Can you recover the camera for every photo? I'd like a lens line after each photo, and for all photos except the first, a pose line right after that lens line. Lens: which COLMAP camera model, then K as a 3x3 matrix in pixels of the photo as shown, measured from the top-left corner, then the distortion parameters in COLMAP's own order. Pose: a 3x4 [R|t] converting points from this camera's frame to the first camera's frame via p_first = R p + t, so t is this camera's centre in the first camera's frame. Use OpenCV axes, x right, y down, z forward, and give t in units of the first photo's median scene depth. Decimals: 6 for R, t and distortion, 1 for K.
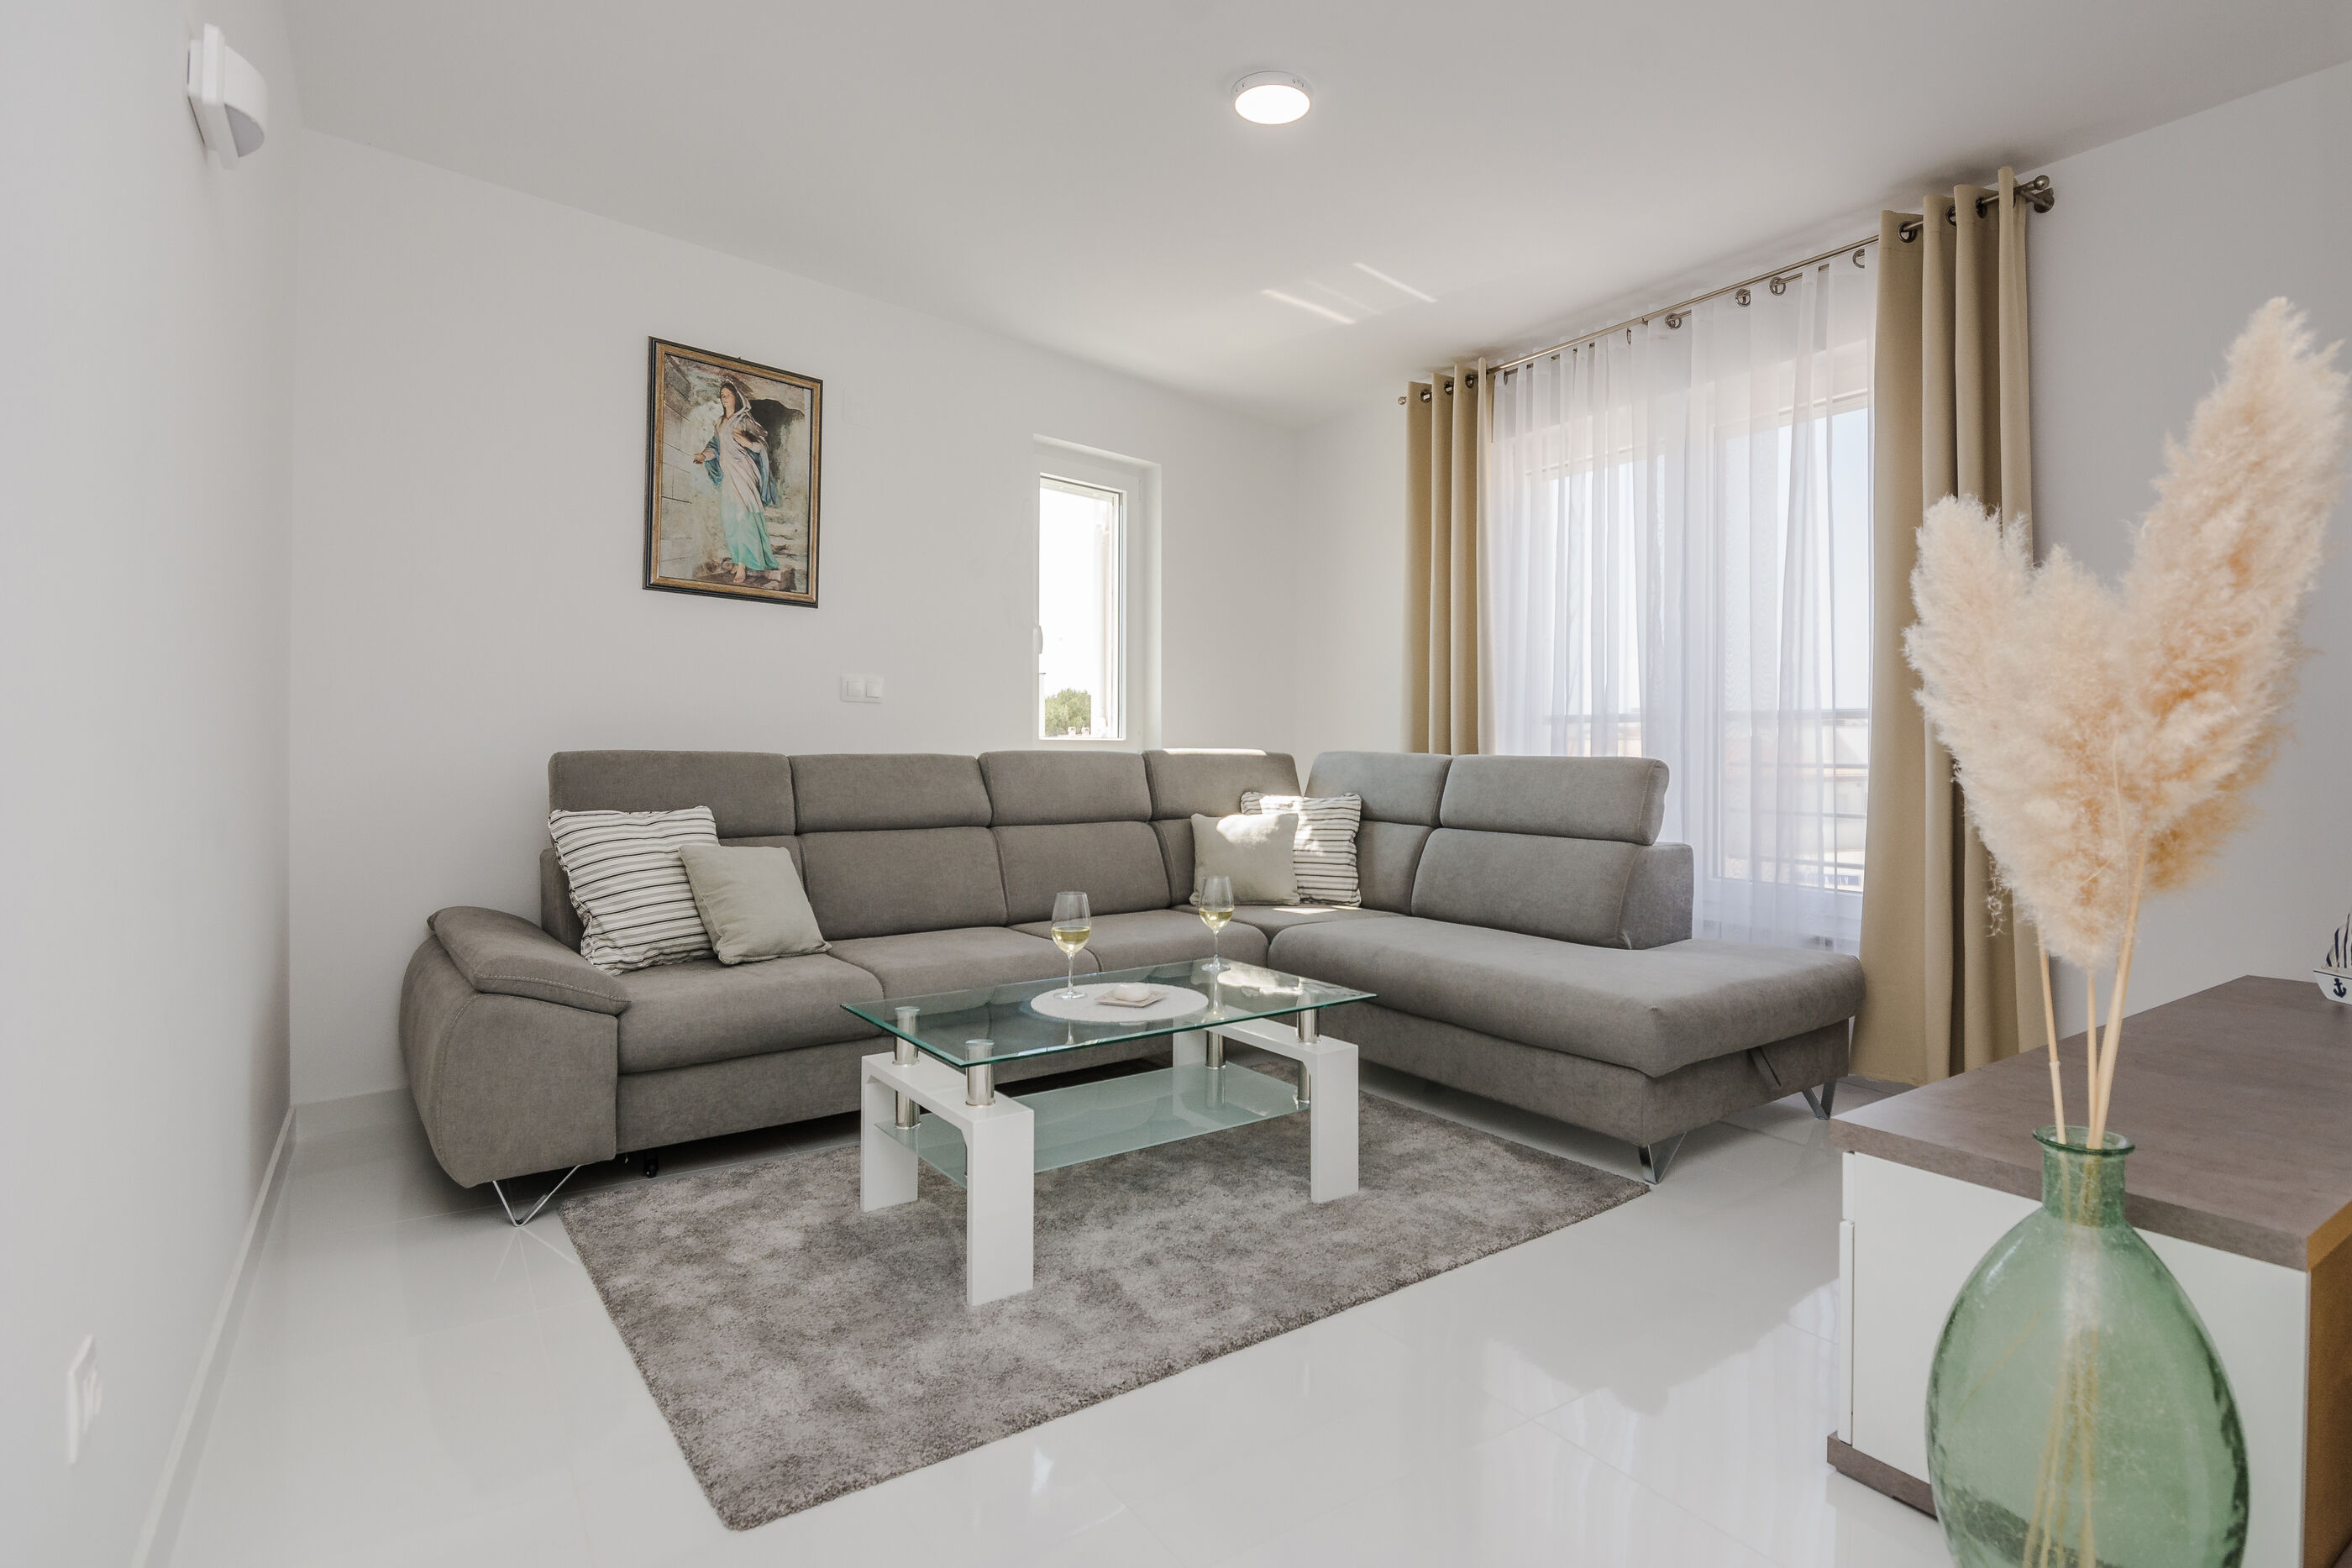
lens RADIAL K [[1178.8, 0, 1173.1], [0, 1178.8, 742.7], [0, 0, 1]] dist [-0.013220, -0.007672]
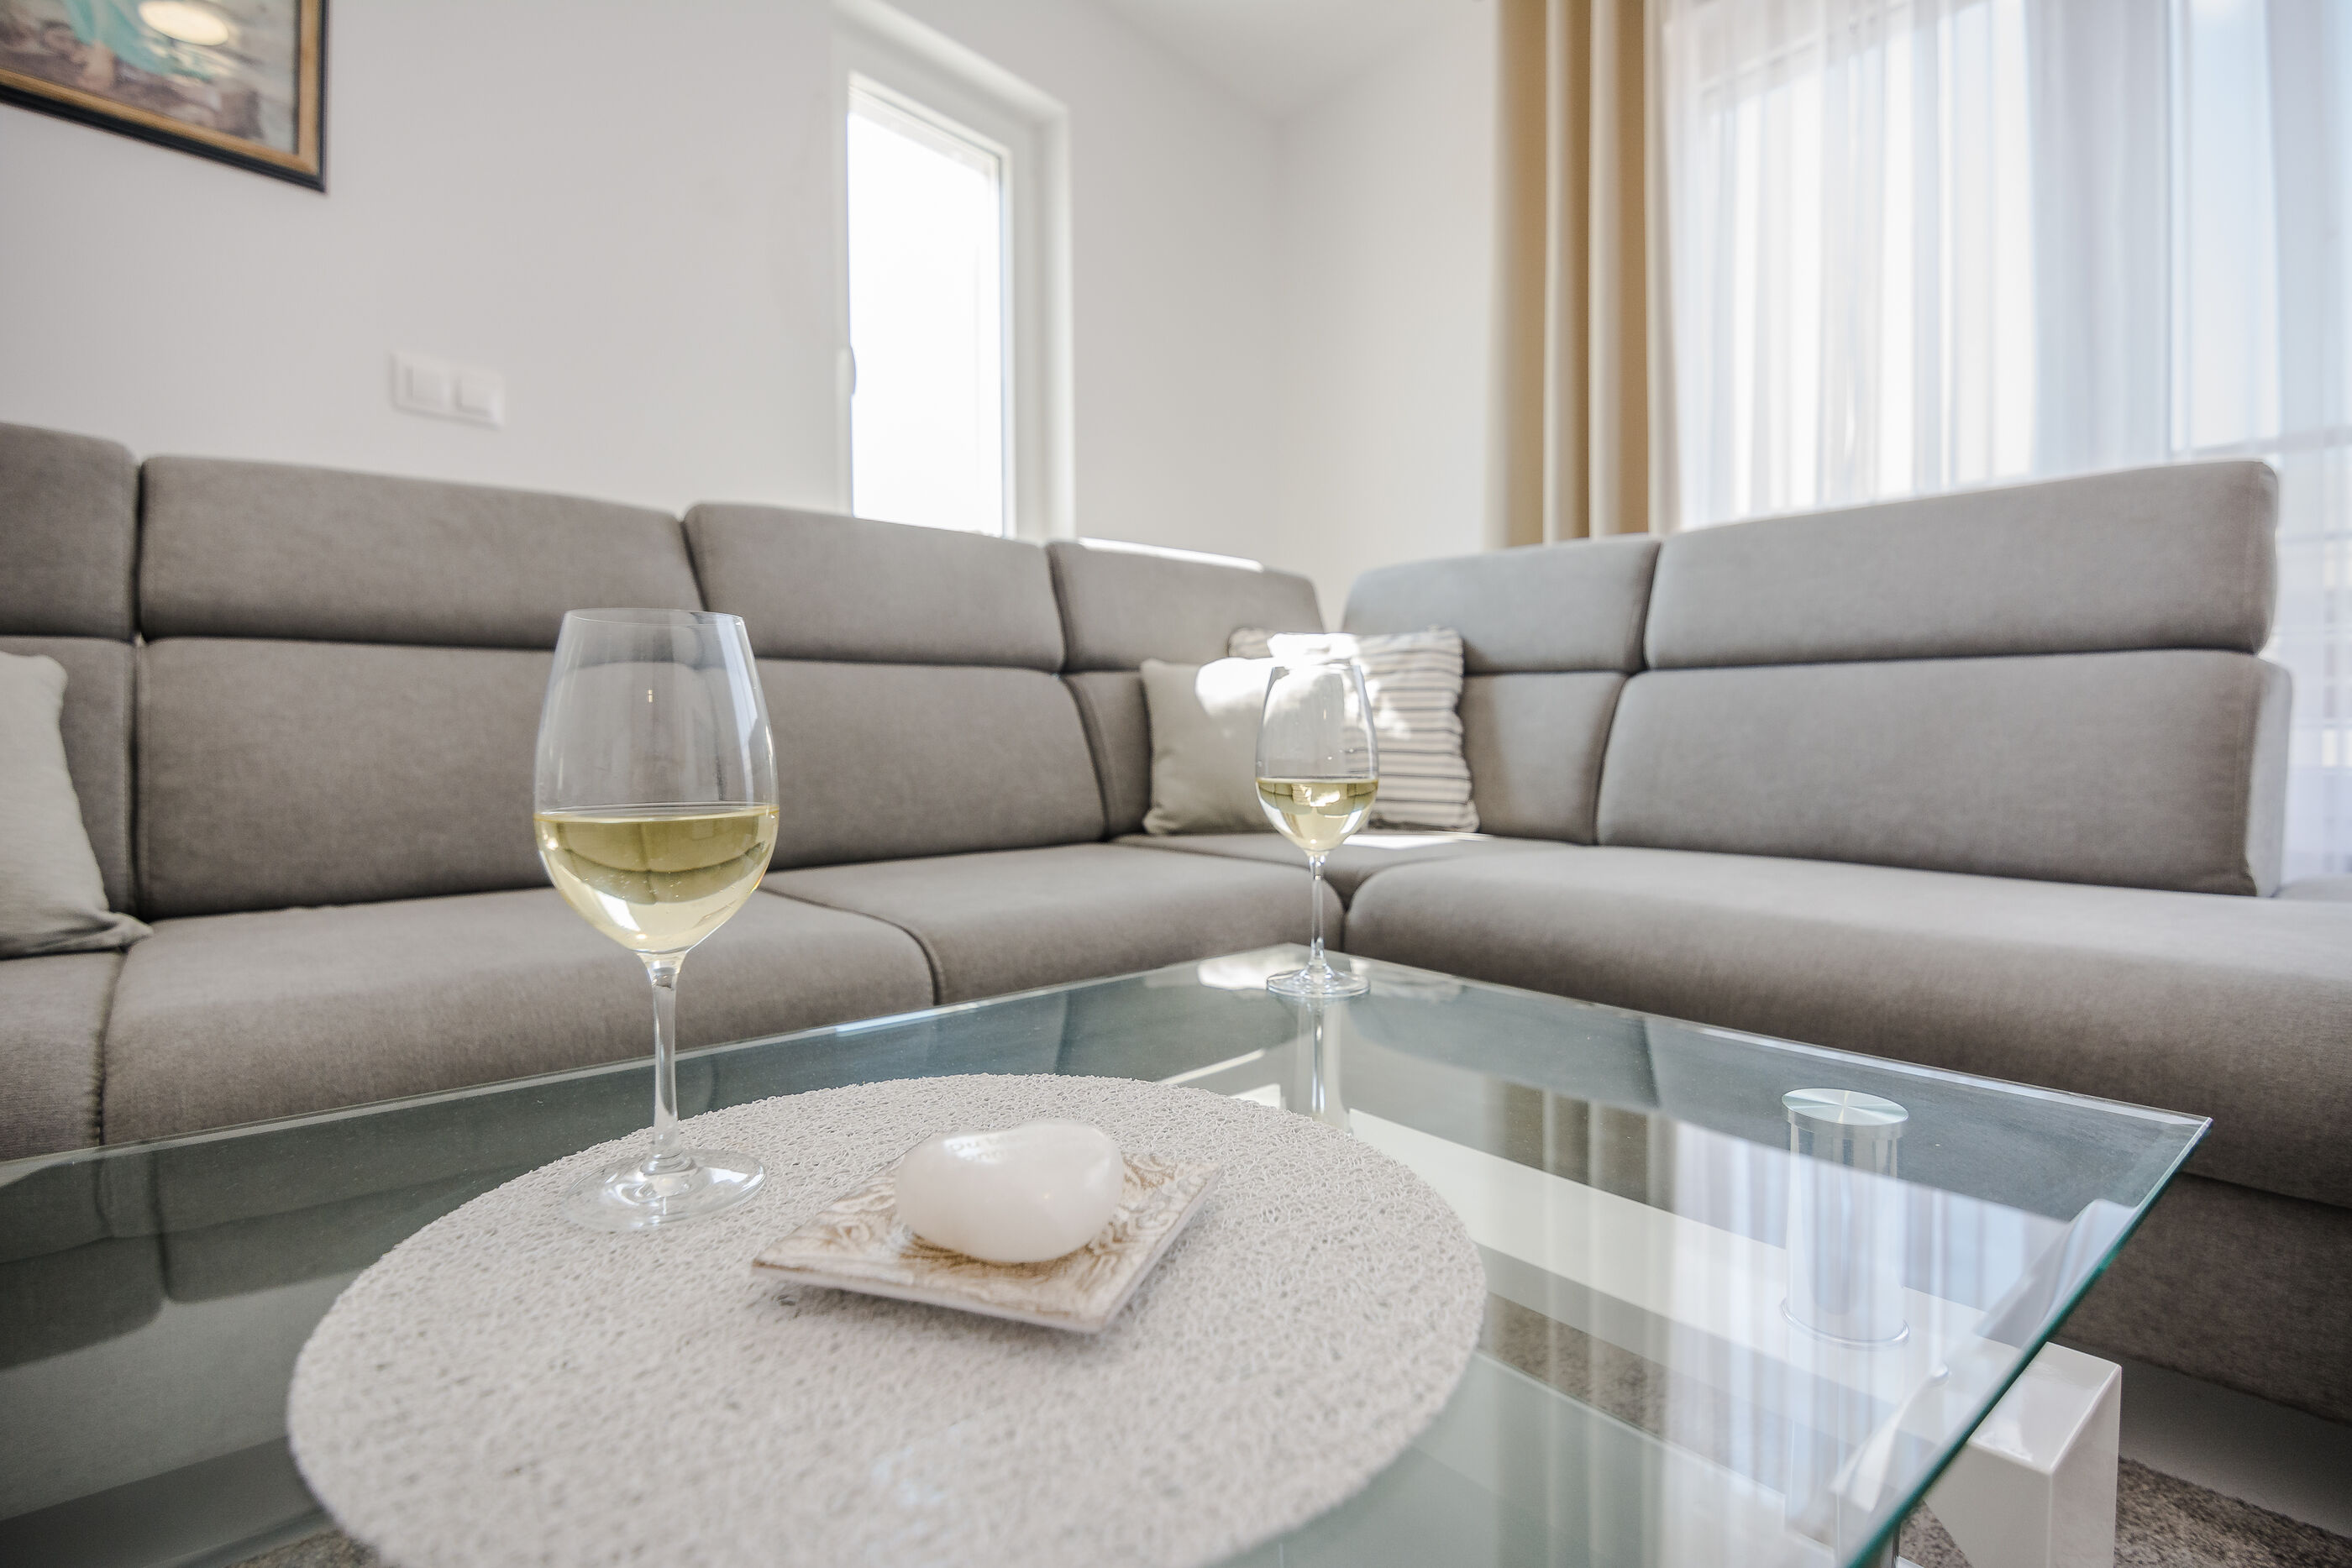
lens RADIAL K [[1159.4, 0, 1201.0], [0, 1159.4, 772.6], [0, 0, 1]] dist [-0.017345, -0.001589]
pose [[0.992152, -0.004268, 0.124968, -0.022813], [-0.001502, 0.998938, 0.046040, 0.088478], [-0.125032, -0.045867, 0.991092, 0.512507]]
